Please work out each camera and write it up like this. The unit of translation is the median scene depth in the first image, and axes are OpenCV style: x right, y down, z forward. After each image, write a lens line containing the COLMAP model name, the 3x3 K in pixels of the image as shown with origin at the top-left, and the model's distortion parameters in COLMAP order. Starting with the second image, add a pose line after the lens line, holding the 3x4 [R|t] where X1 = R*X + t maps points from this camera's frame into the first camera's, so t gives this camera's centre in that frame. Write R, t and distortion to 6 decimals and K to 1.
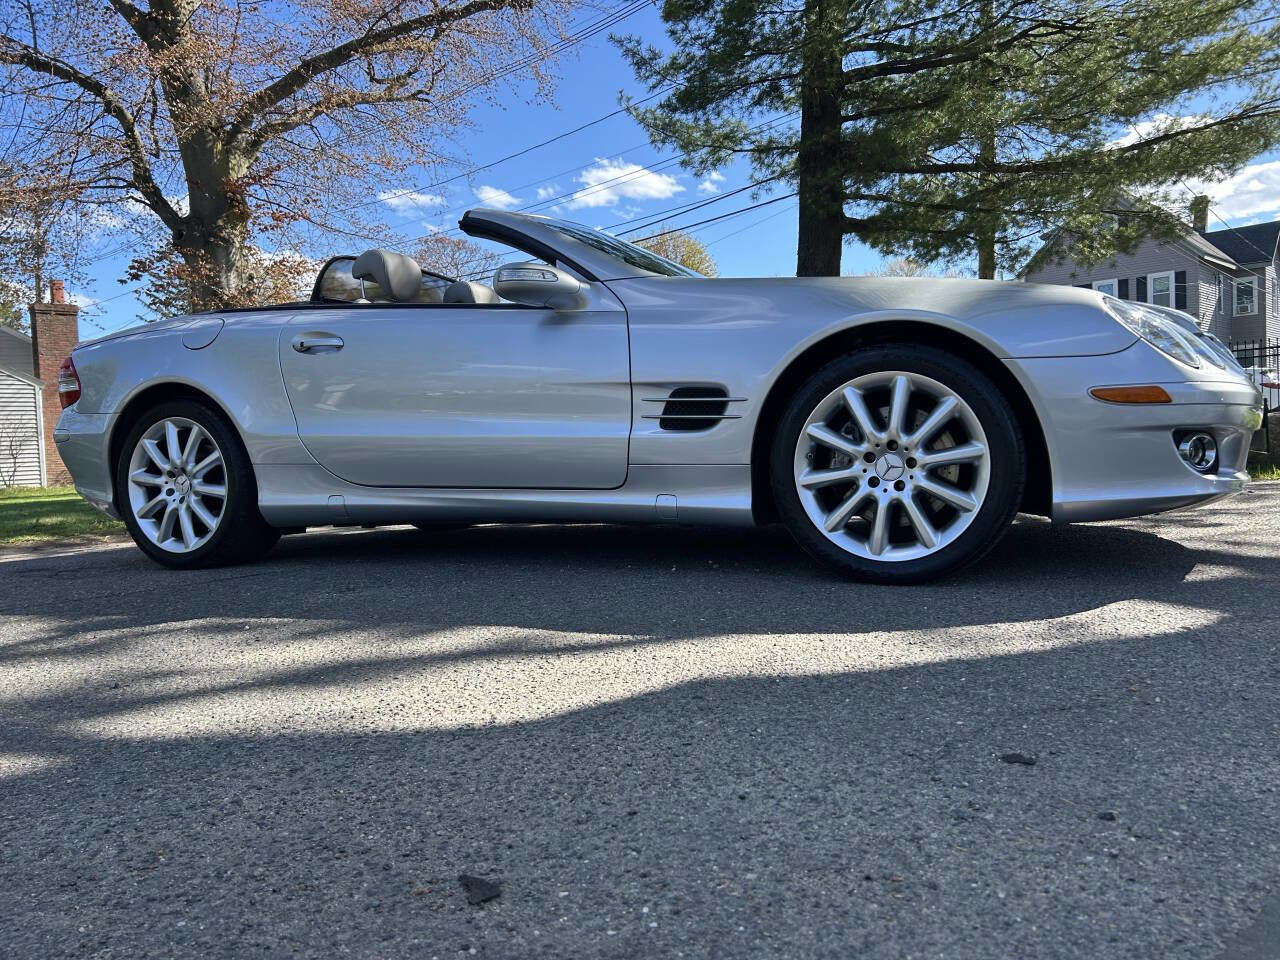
lens RADIAL K [[973.0, 0, 644.6], [0, 973.0, 496.4], [0, 0, 1]] dist [0.042452, -0.040417]
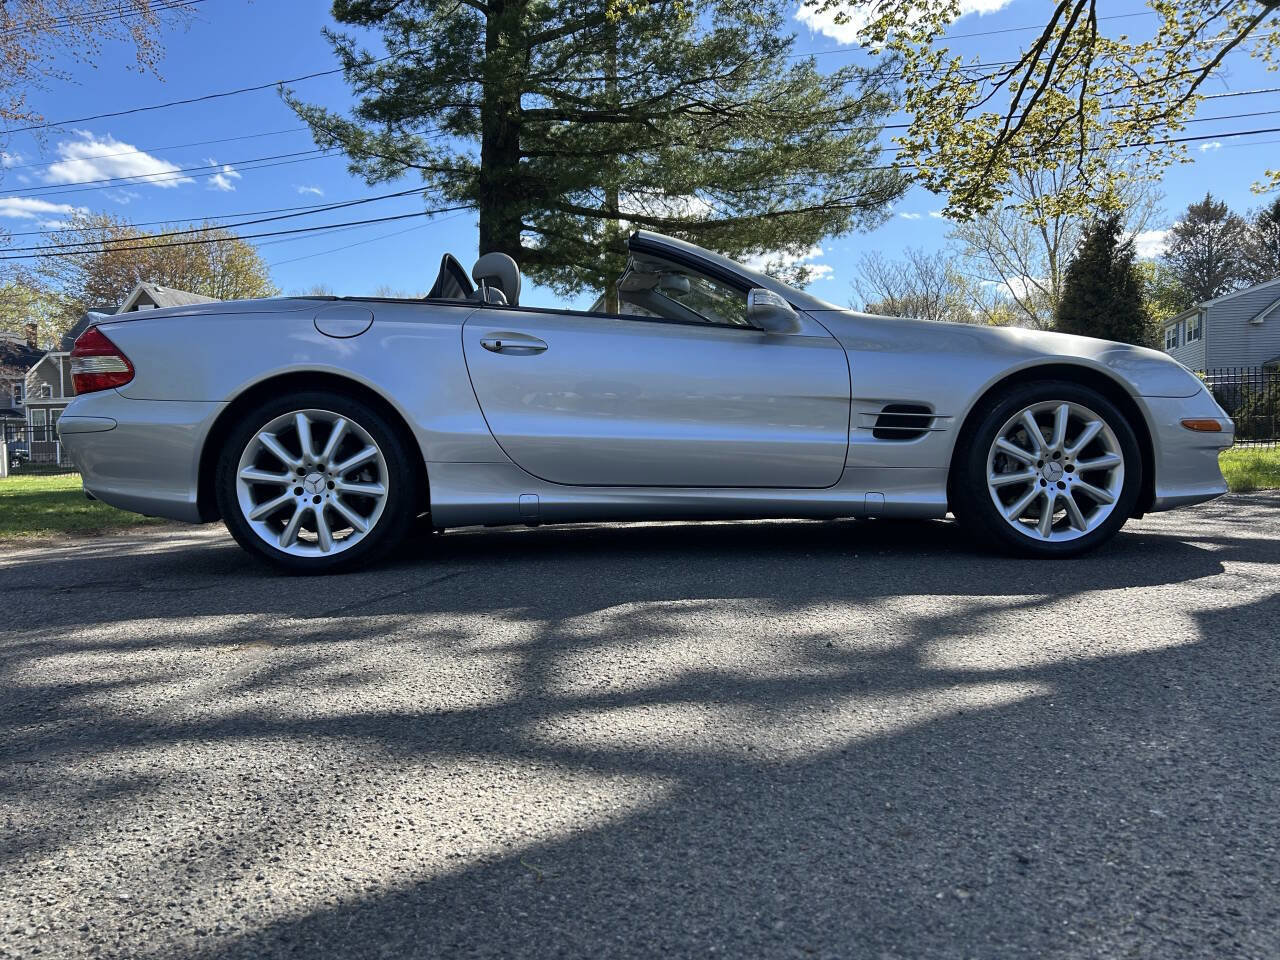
lens RADIAL K [[973.0, 0, 644.6], [0, 973.0, 496.4], [0, 0, 1]] dist [0.042452, -0.040417]
pose [[0.889421, 0.005867, 0.457052, -0.183065], [0.004078, 0.999776, -0.020768, 0.006303], [-0.457071, 0.020335, 0.889198, 0.012565]]
